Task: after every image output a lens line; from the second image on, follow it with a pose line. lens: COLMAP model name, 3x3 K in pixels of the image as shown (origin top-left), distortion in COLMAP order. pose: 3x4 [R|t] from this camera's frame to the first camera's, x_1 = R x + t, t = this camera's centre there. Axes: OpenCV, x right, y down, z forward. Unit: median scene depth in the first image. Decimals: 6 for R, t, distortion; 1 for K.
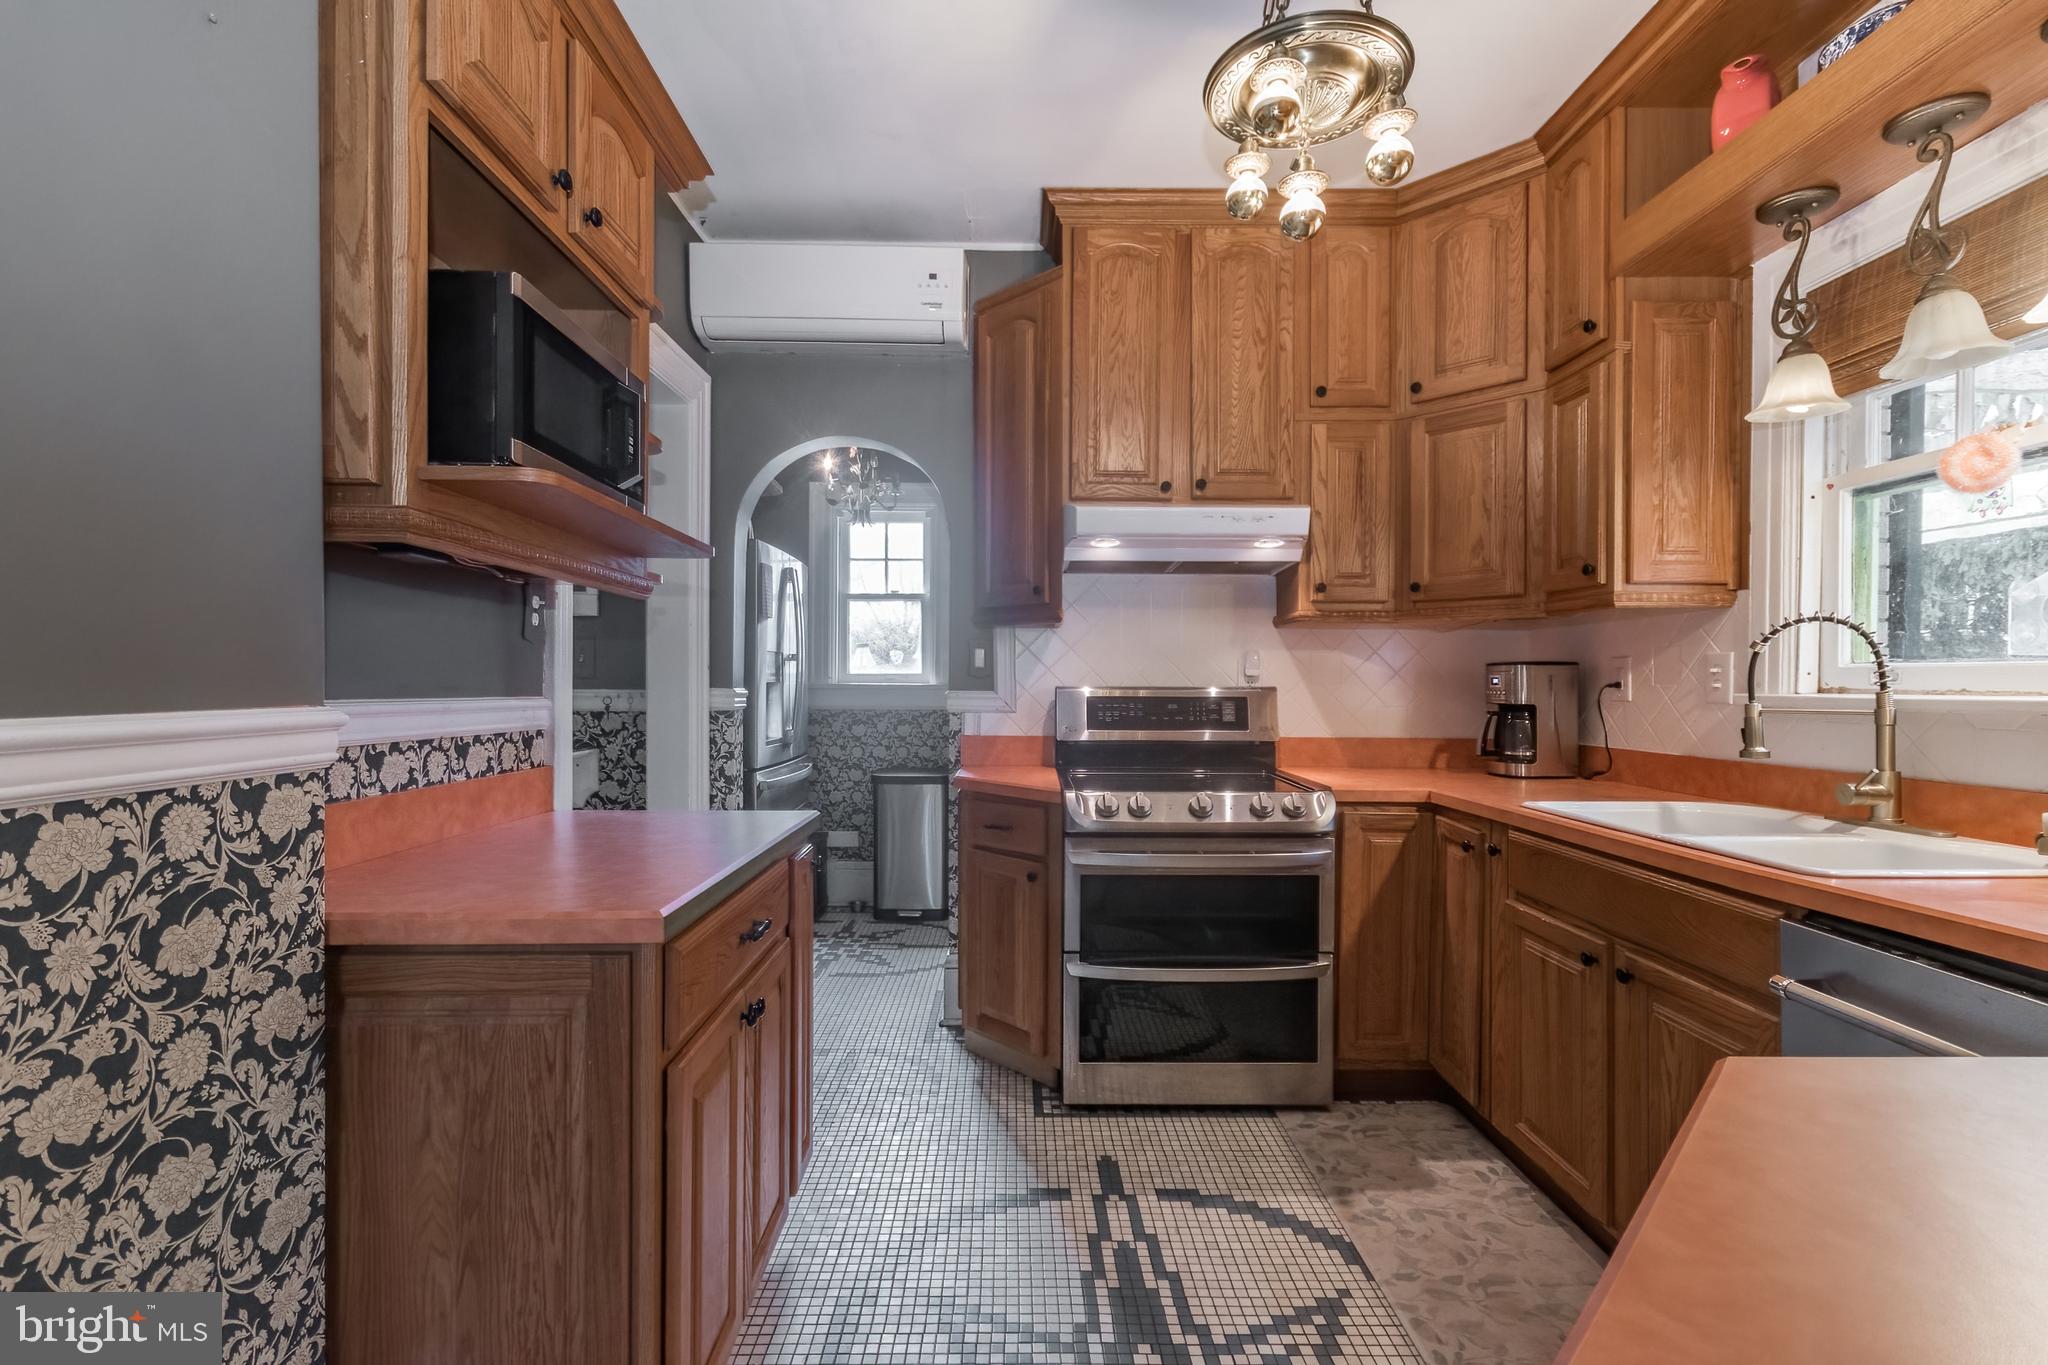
lens RADIAL K [[890.2, 0, 1017.9], [0, 890.2, 689.1], [0, 0, 1]] dist [0.001046, 0.000158]
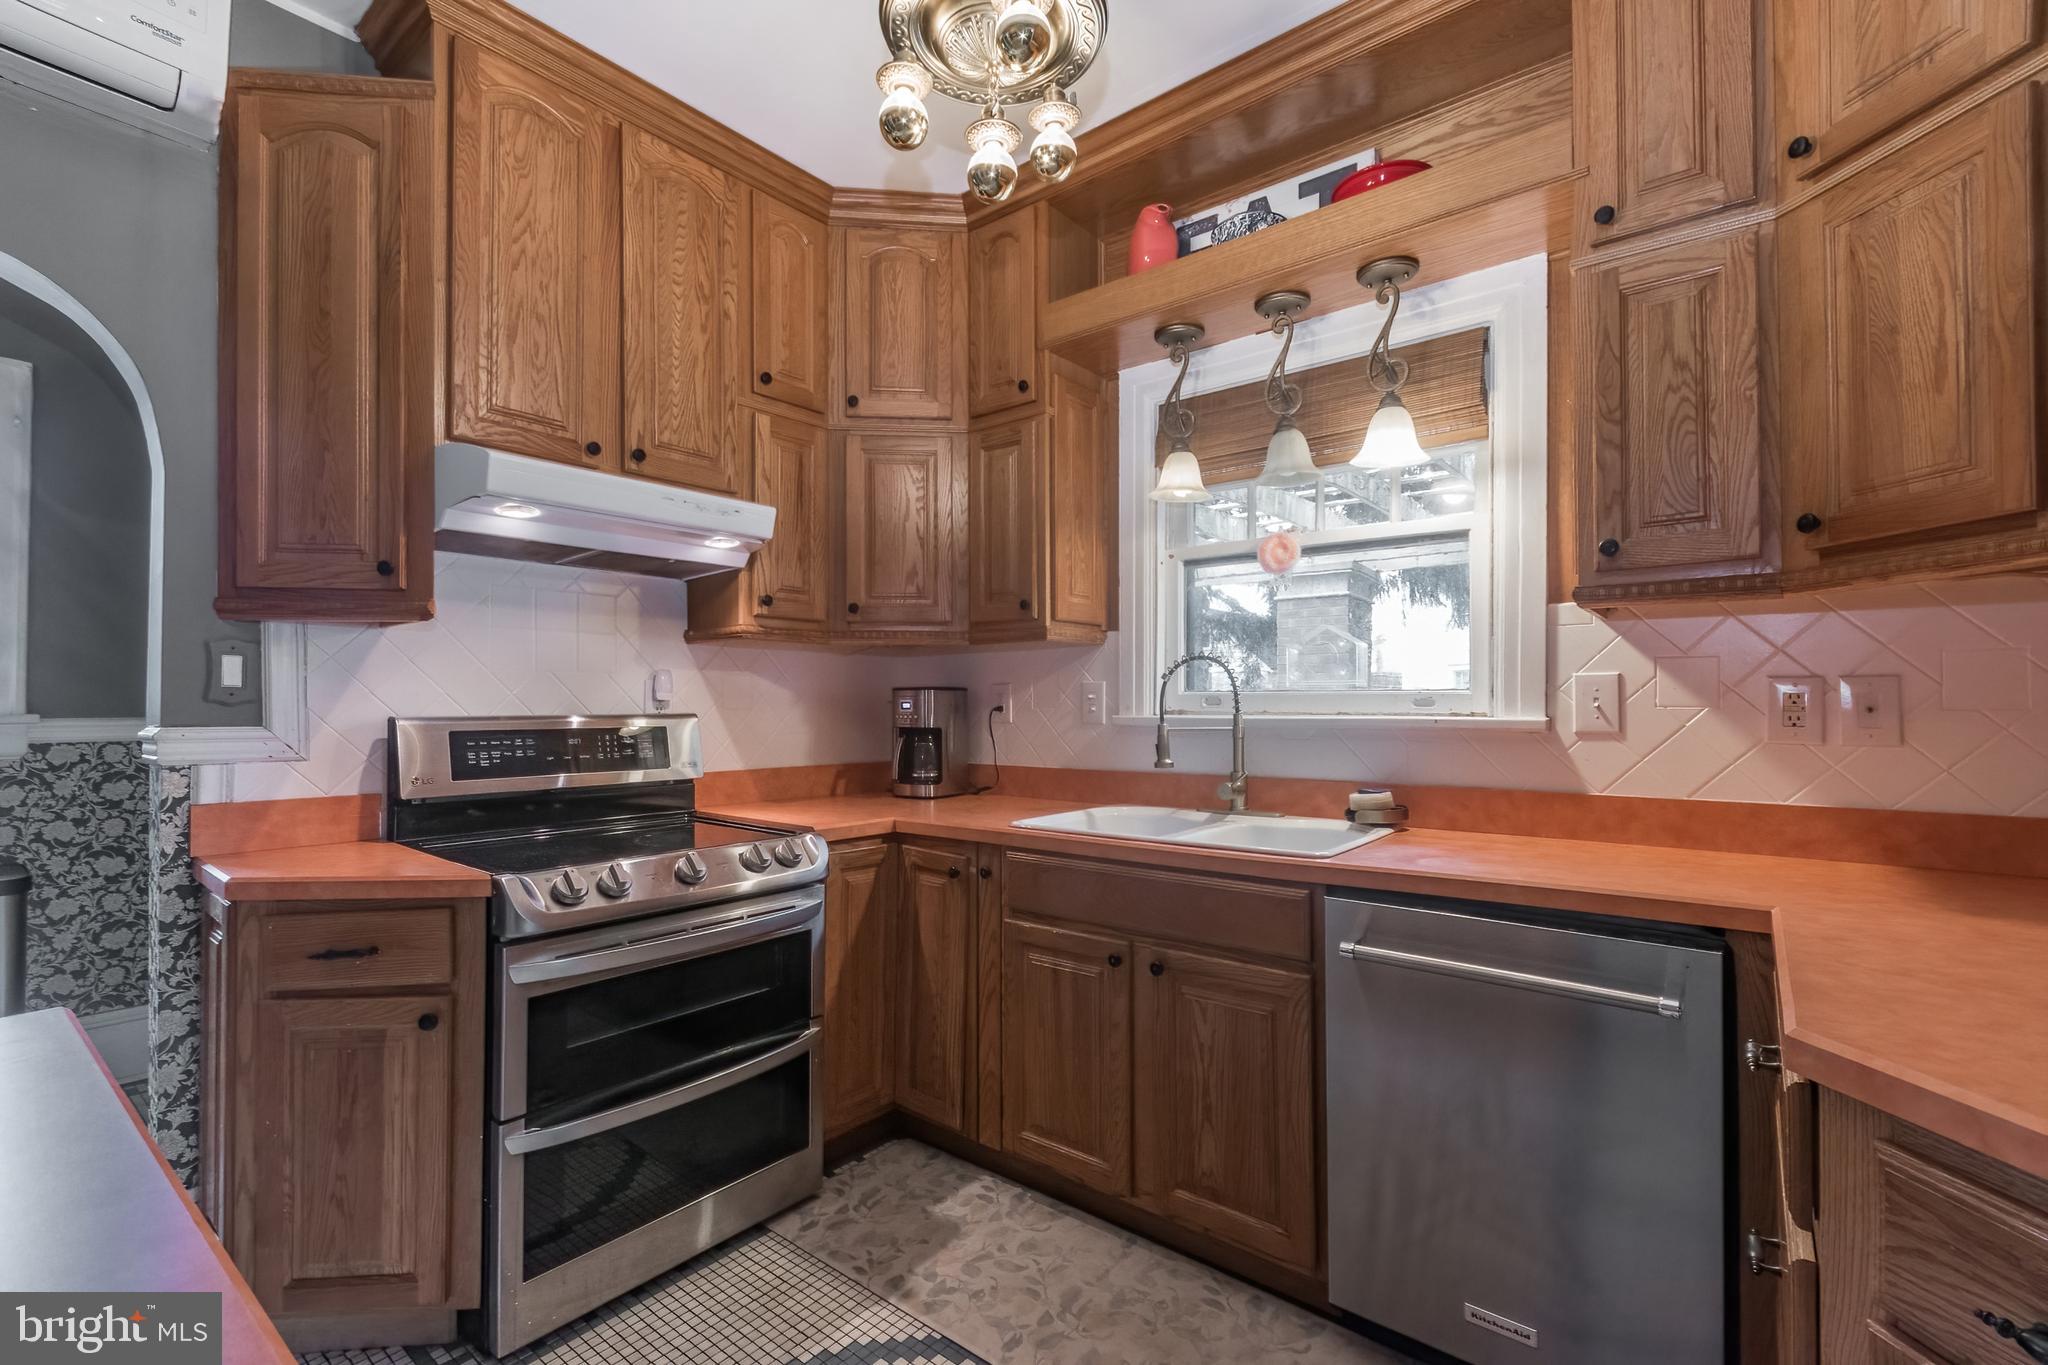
lens RADIAL K [[908.6, 0, 1021.2], [0, 908.6, 695.5], [0, 0, 1]] dist [0.002555, 0.000234]
pose [[0.639797, 0.002784, 0.768539, -0.197810], [0.009648, 0.999886, -0.011654, -0.007619], [-0.768484, 0.014871, 0.639697, 0.245491]]
